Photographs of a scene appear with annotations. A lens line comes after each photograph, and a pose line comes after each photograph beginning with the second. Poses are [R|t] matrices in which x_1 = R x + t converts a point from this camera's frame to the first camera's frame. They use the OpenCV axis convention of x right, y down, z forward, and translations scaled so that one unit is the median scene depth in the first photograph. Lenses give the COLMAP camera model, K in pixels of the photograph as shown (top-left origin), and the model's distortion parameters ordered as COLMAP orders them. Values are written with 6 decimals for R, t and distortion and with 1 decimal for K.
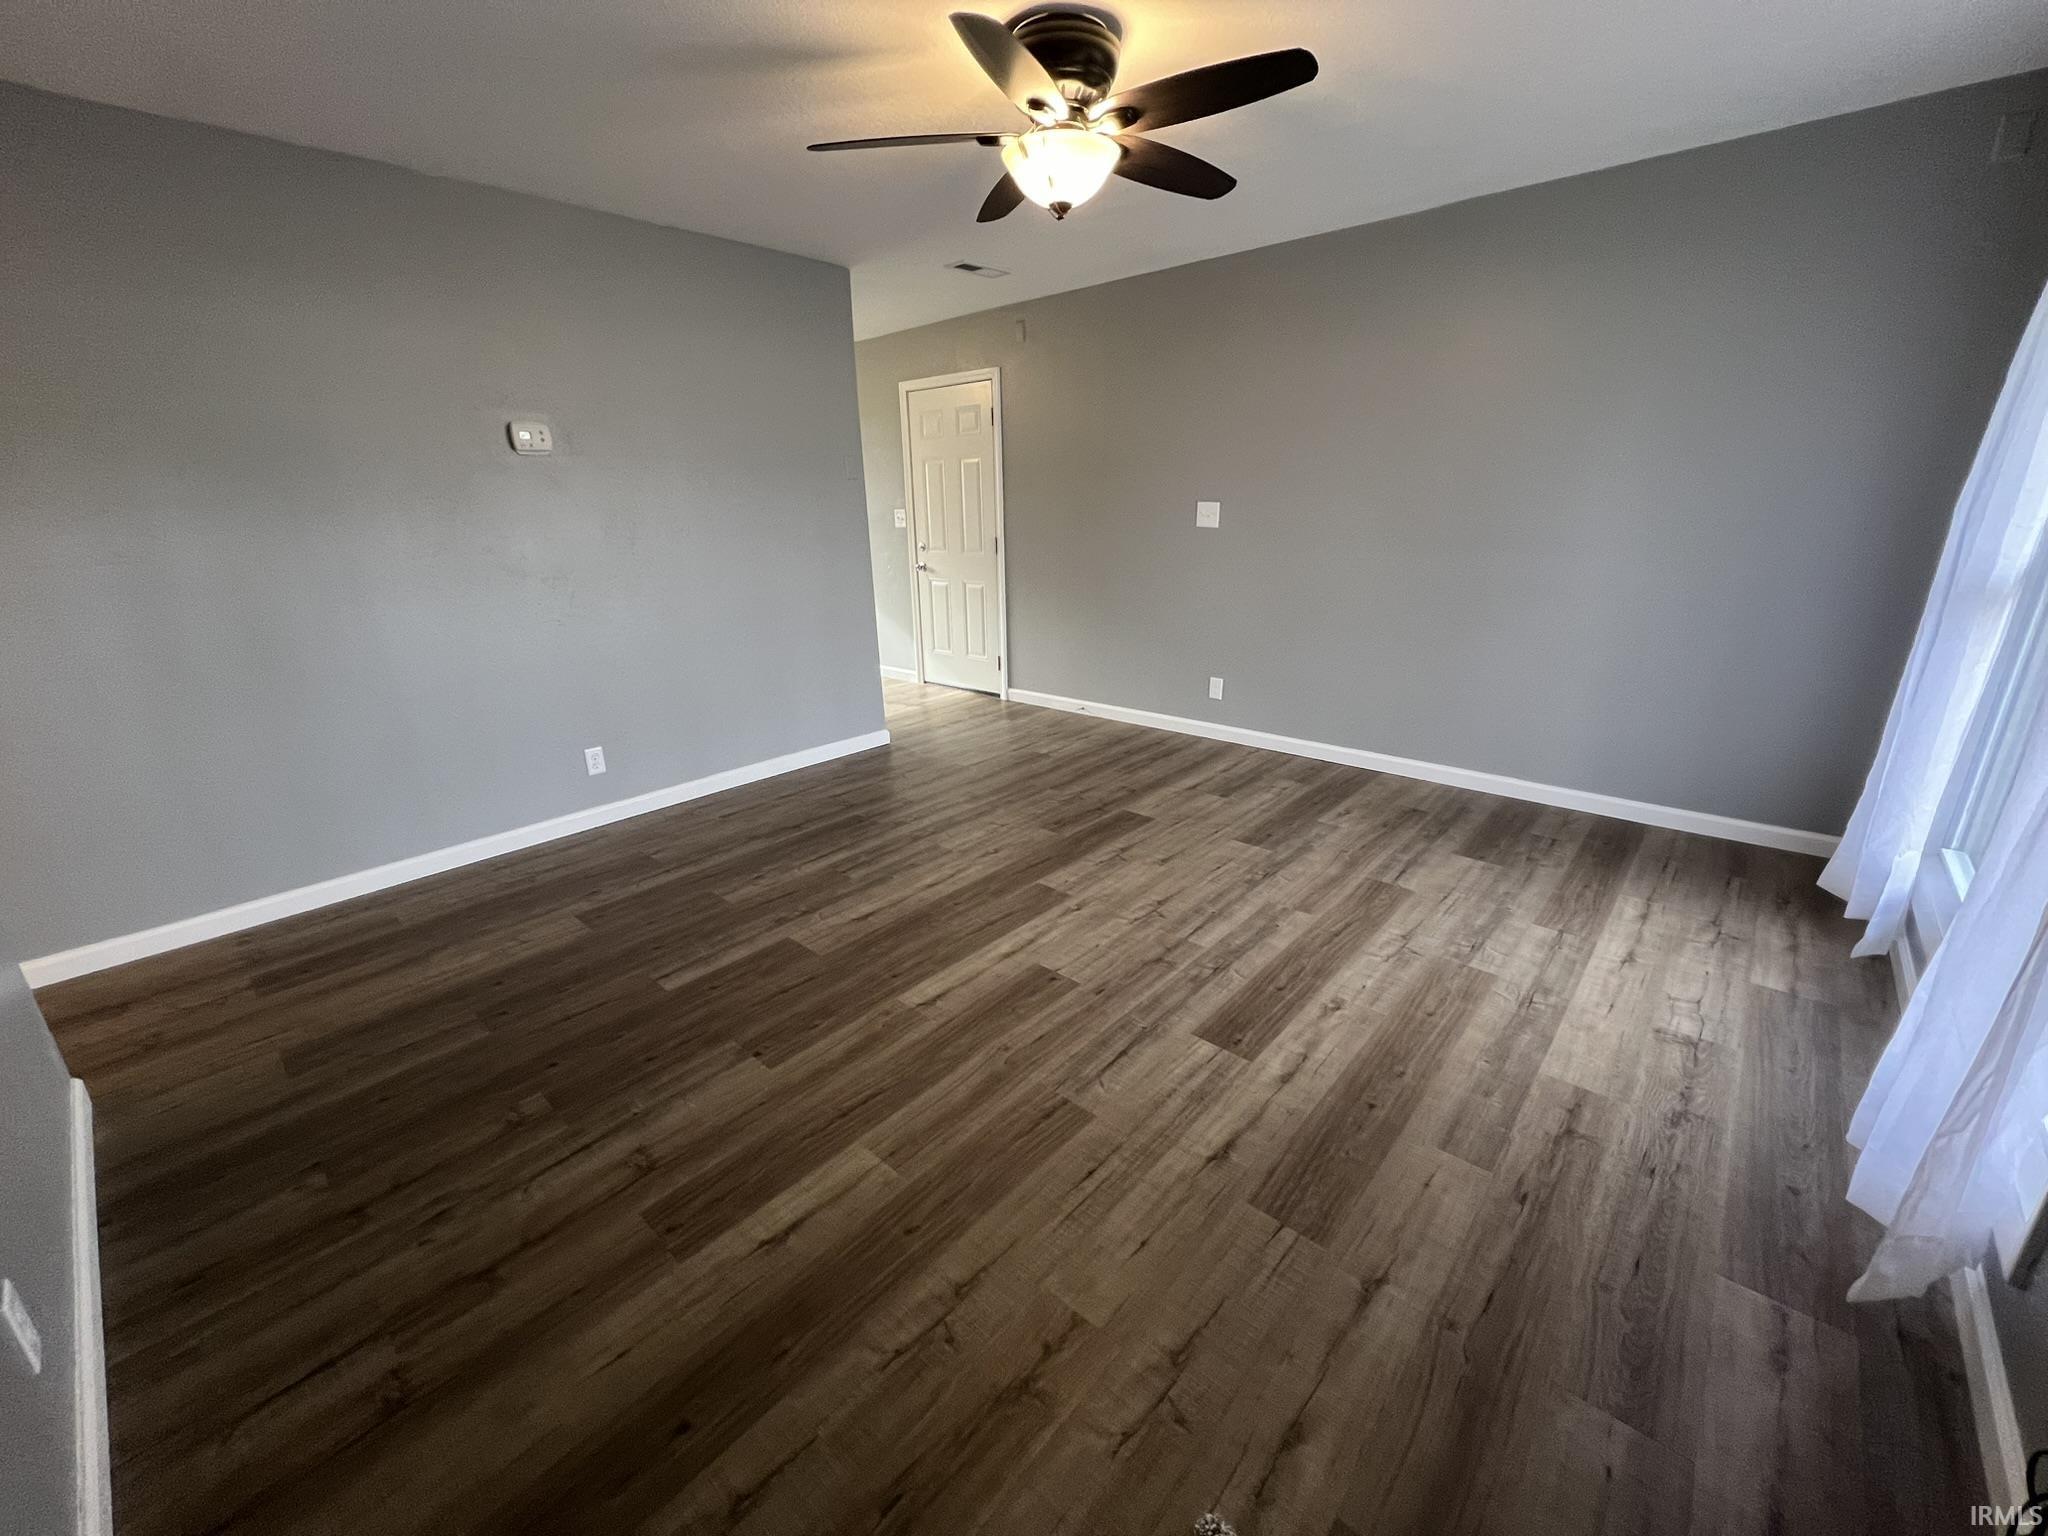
lens RADIAL K [[816.1, 0, 1019.7], [0, 816.1, 768.0], [0, 0, 1]] dist [-0.002249, 0.000609]
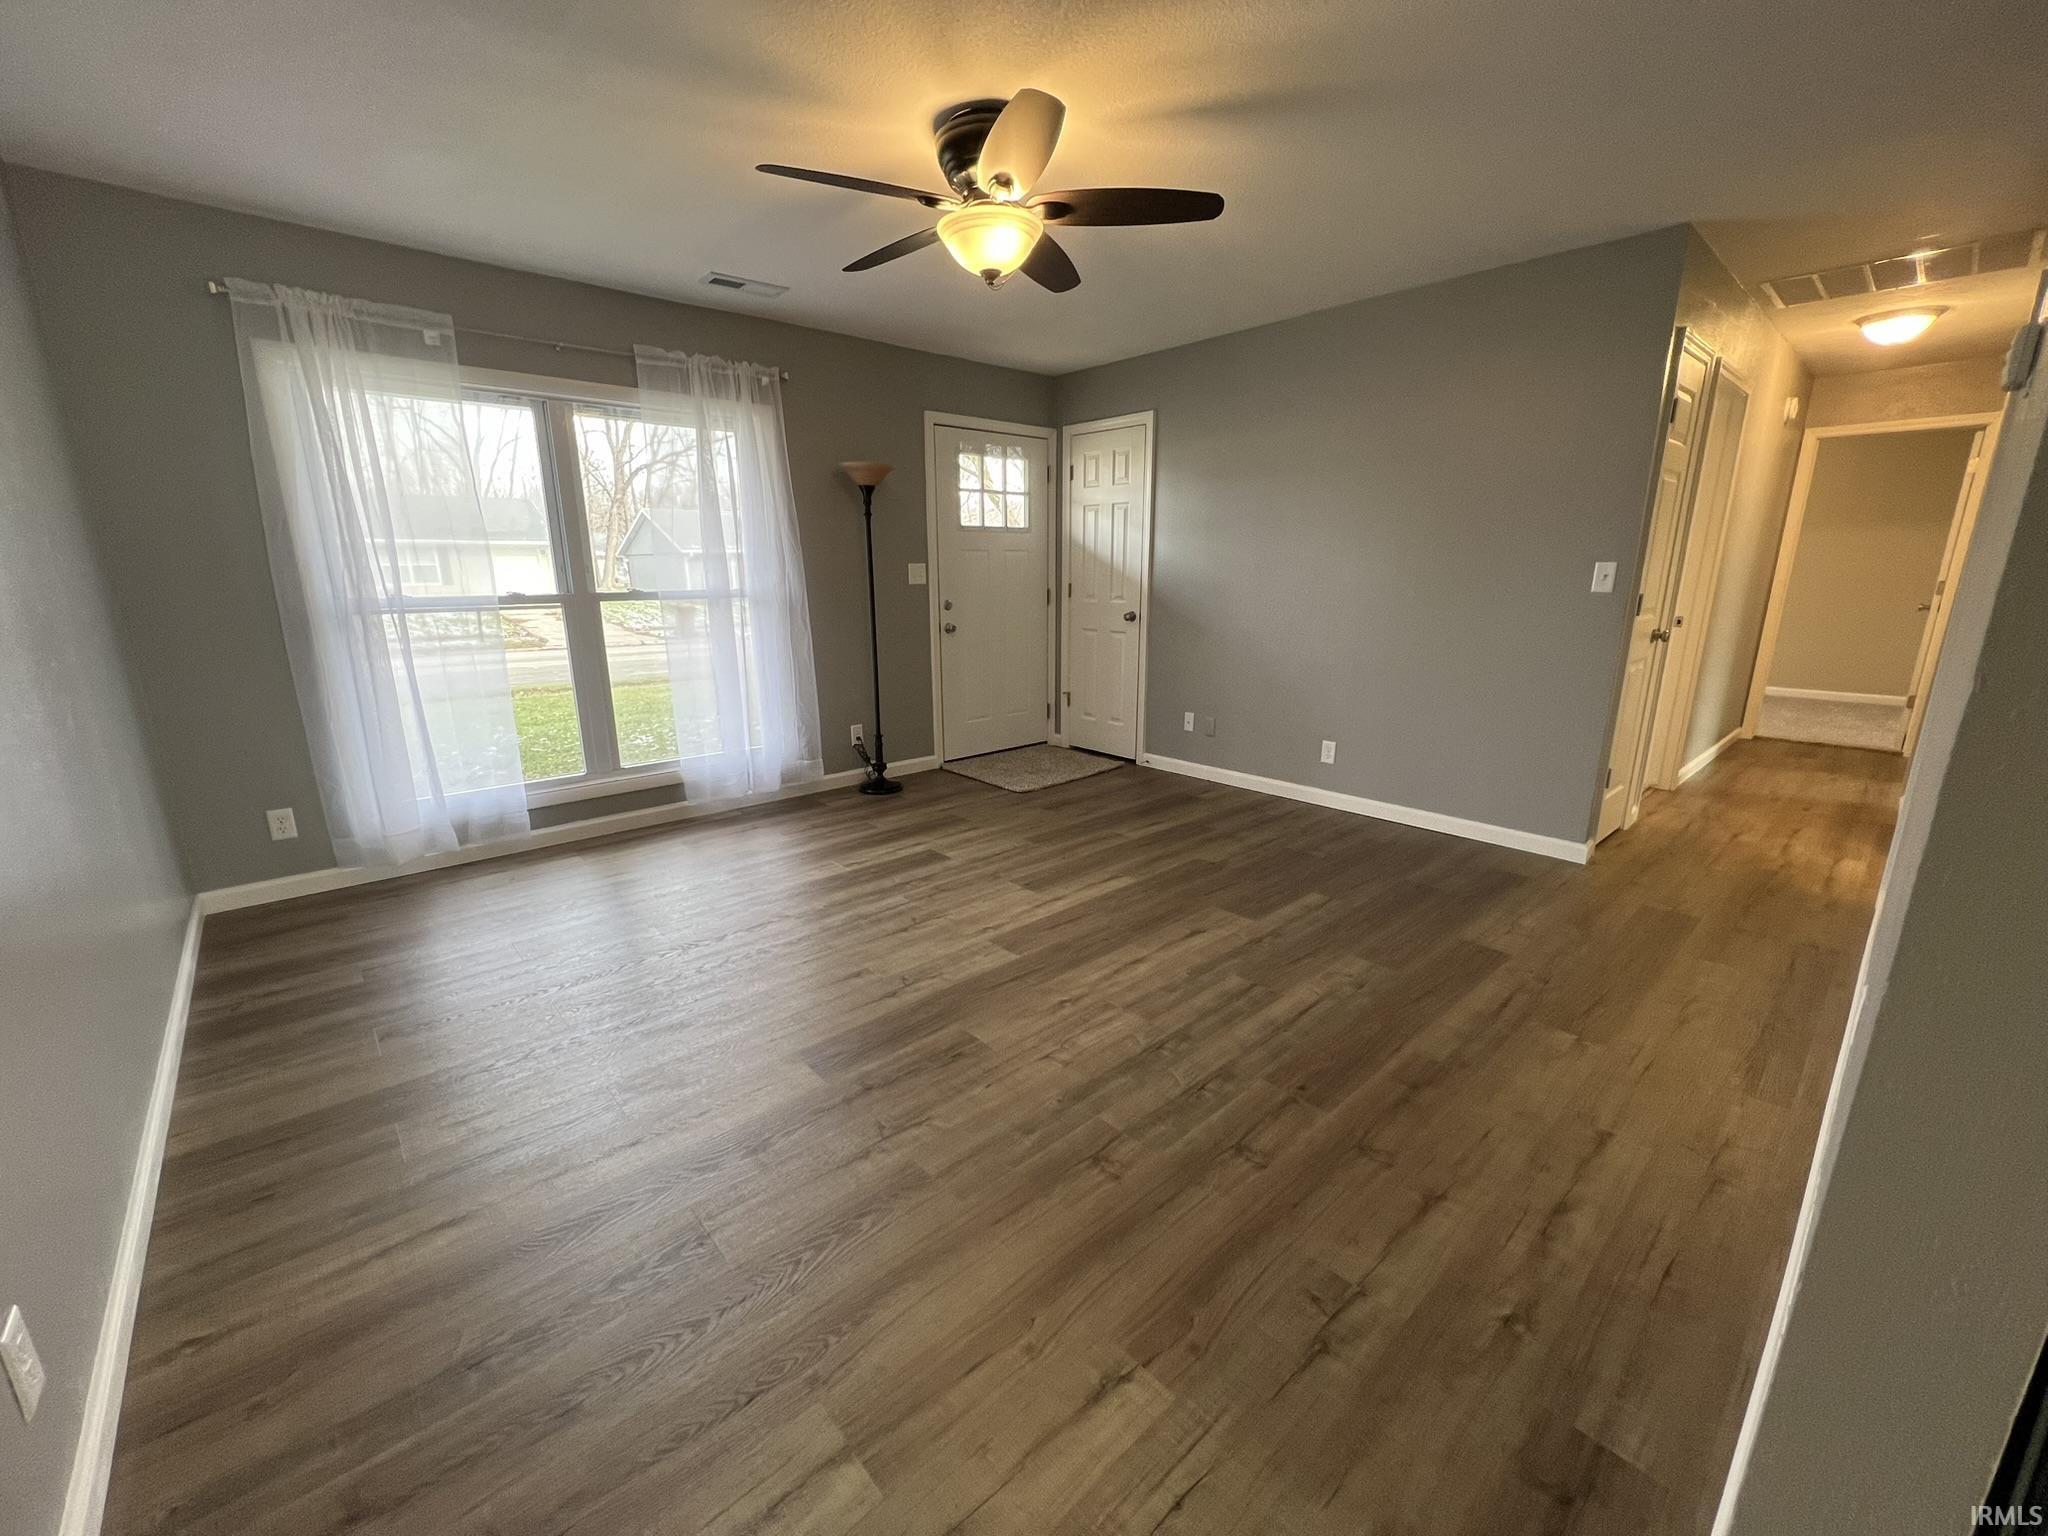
lens RADIAL K [[822.7, 0, 1020.0], [0, 822.7, 772.7], [0, 0, 1]] dist [-0.002058, 0.000015]
pose [[-0.994234, -0.000602, 0.107230, -0.074851], [0.056839, 0.844989, 0.531754, -0.496094], [-0.090928, 0.534783, -0.840083, 1.606456]]
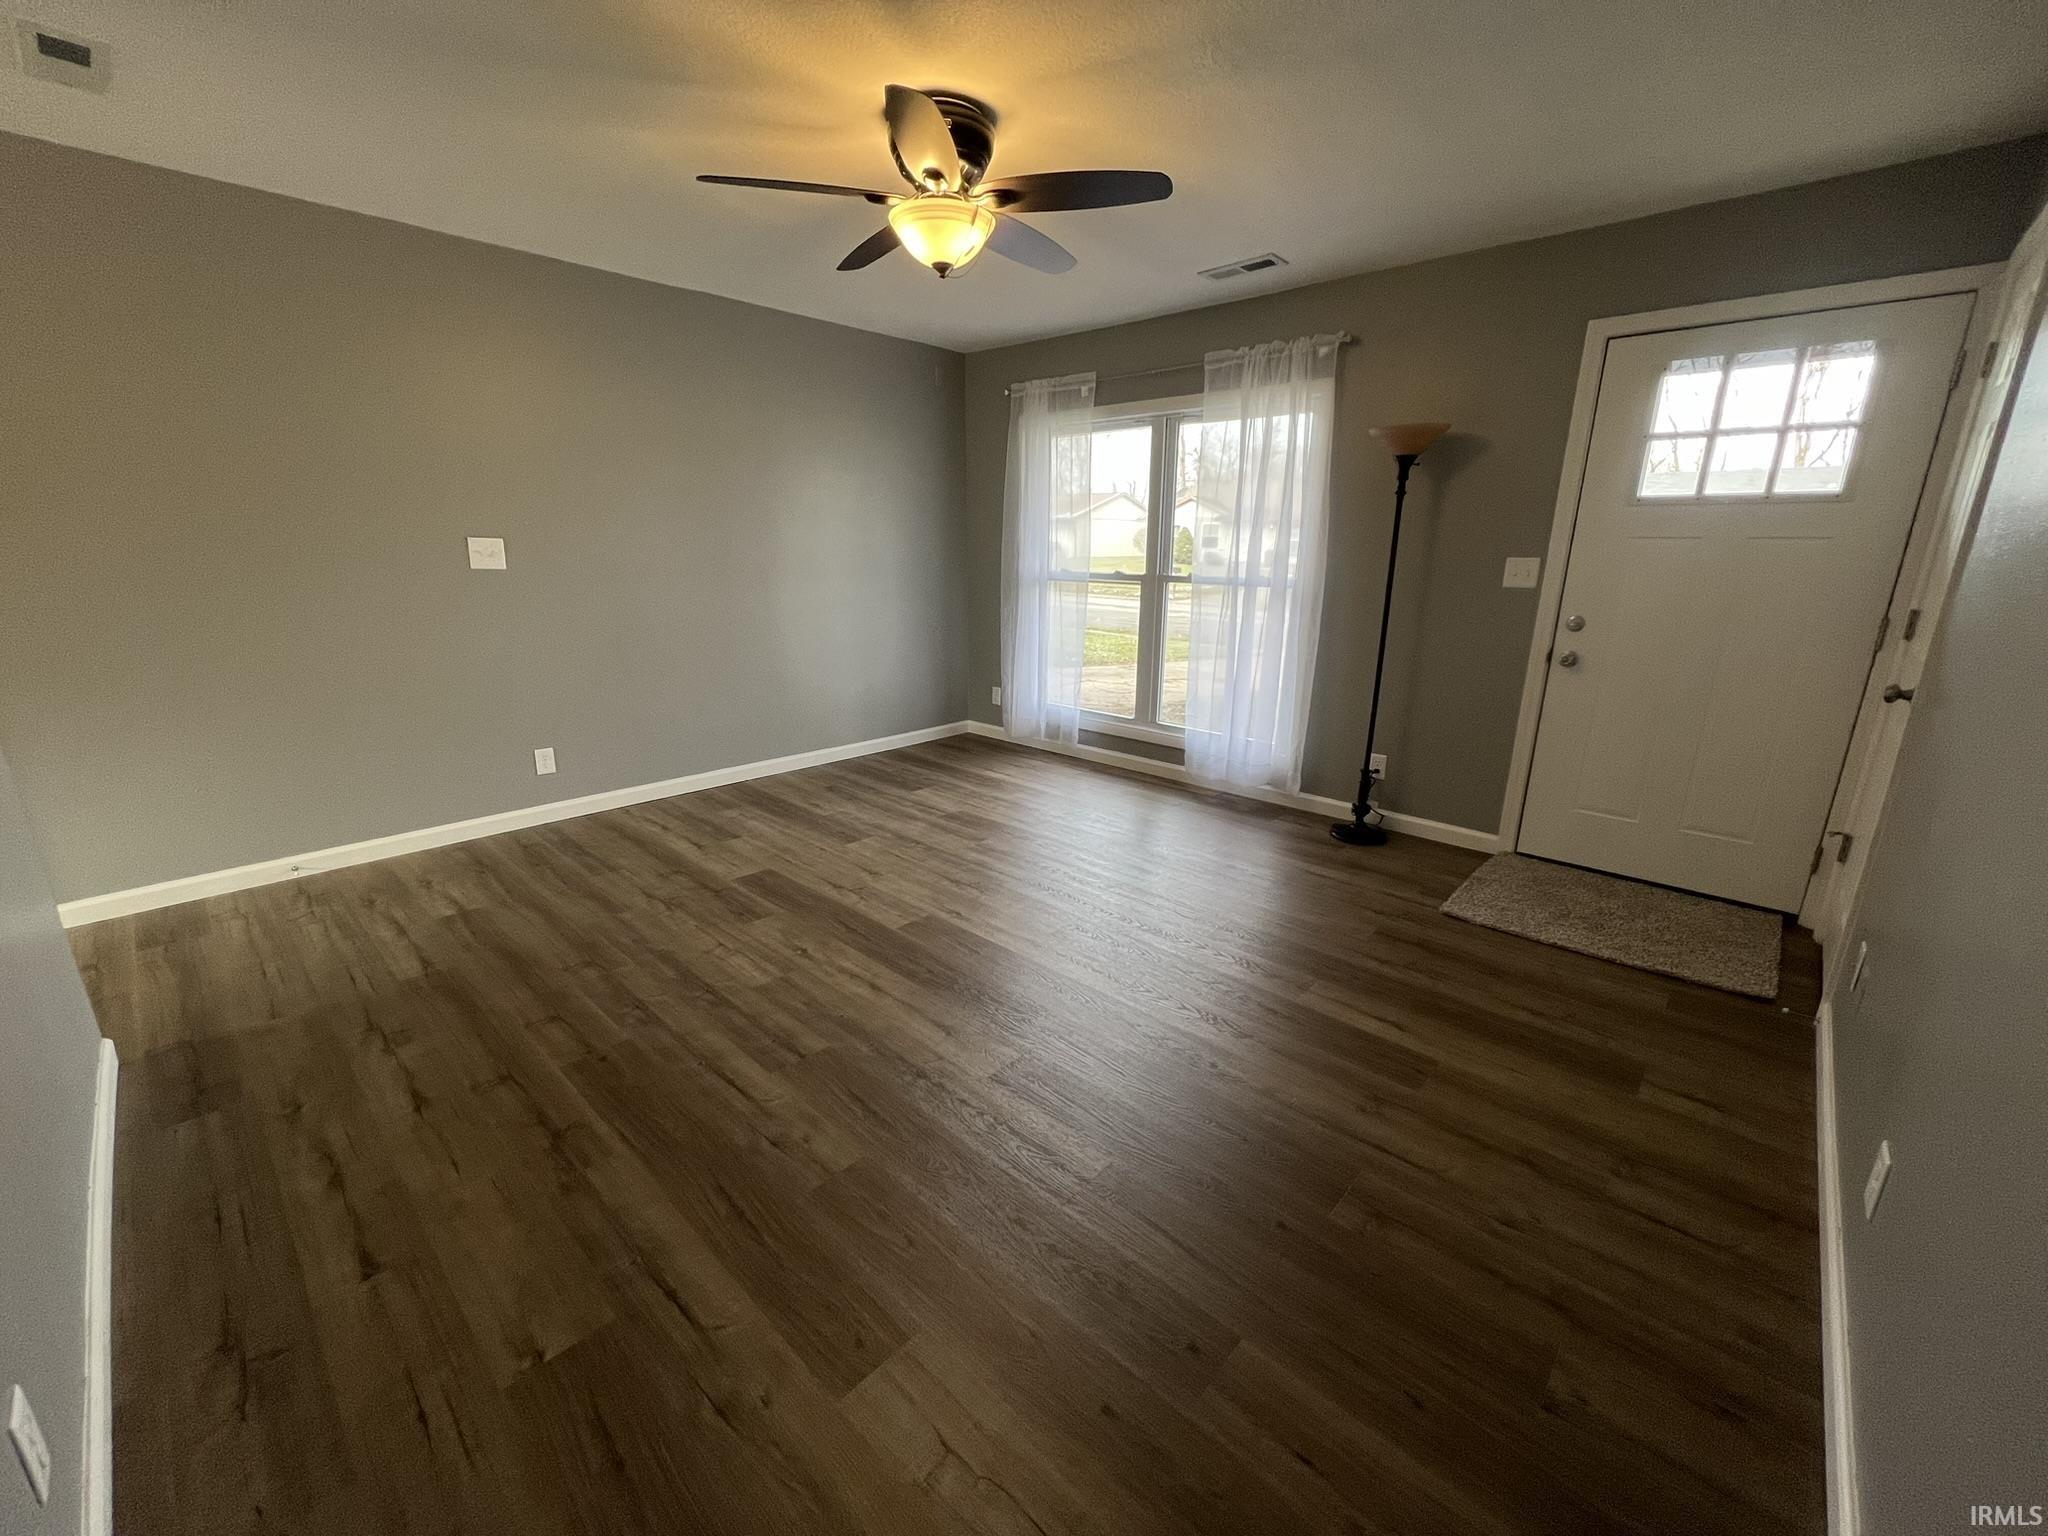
lens RADIAL K [[816.1, 0, 1020.7], [0, 816.1, 775.8], [0, 0, 1]] dist [-0.002249, 0.000609]
pose [[0.015623, -0.254515, 0.966943, -0.825786], [0.303670, 0.922590, 0.237934, -0.199900], [-0.952649, 0.289915, 0.091702, 0.703362]]
